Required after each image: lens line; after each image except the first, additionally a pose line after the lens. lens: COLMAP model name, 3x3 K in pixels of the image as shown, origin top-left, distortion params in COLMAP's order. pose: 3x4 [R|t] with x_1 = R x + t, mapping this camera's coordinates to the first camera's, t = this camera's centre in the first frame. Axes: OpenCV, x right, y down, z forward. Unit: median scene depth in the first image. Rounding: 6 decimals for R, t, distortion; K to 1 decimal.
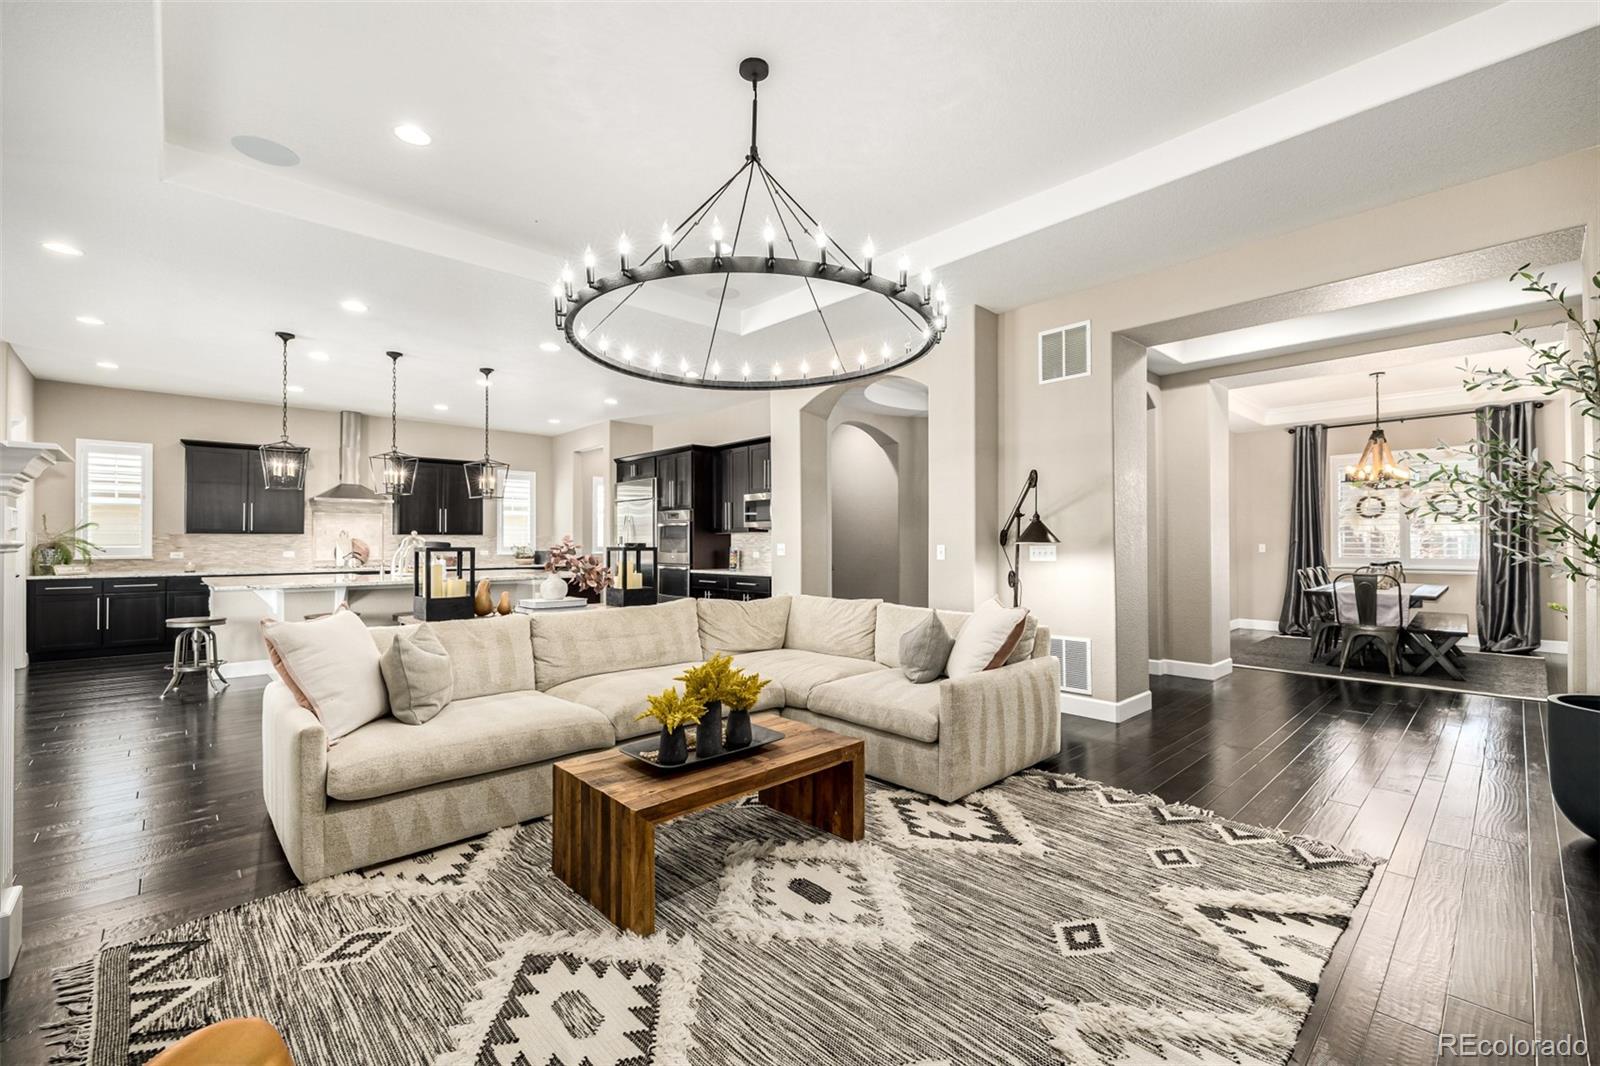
lens RADIAL K [[691.6, 0, 843.9], [0, 691.6, 530.8], [0, 0, 1]] dist [-0.011587, 0.000109]
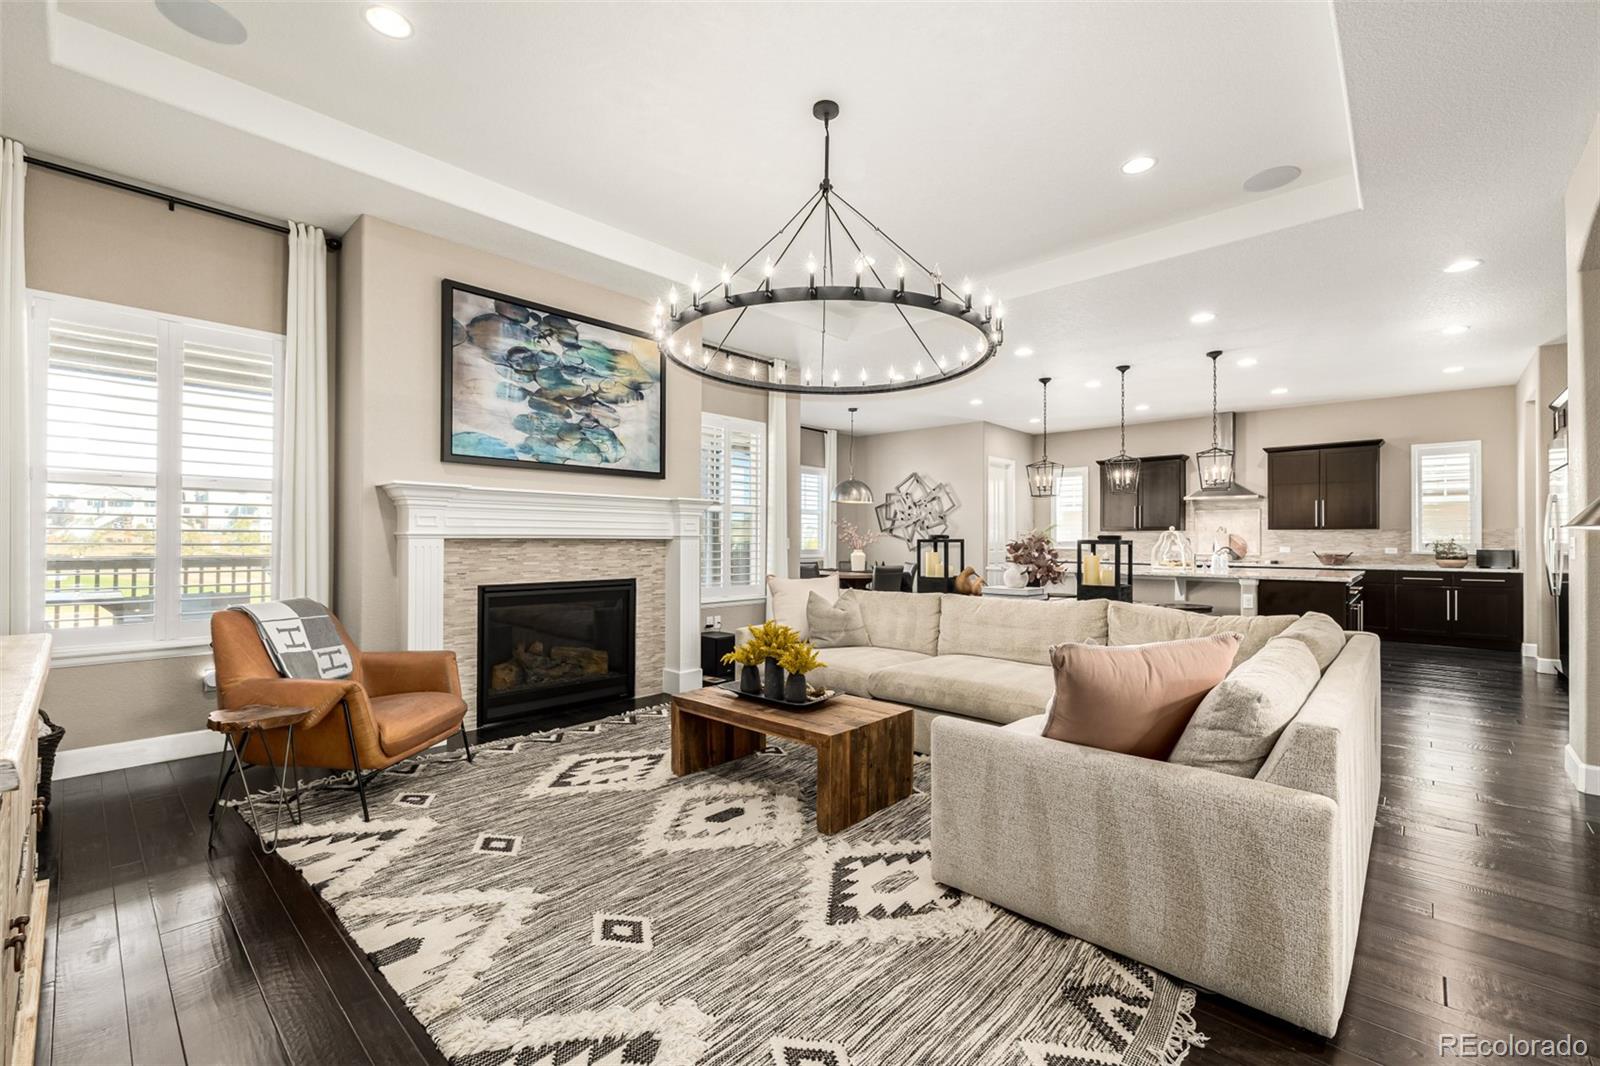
lens RADIAL K [[691.6, 0, 761.8], [0, 691.6, 533.2], [0, 0, 1]] dist [-0.011587, 0.000109]
pose [[-0.010103, -0.006195, -0.999930, 0.843859], [0.012780, 0.999898, -0.006324, 0.018704], [0.999867, -0.012843, -0.010023, 0.769479]]
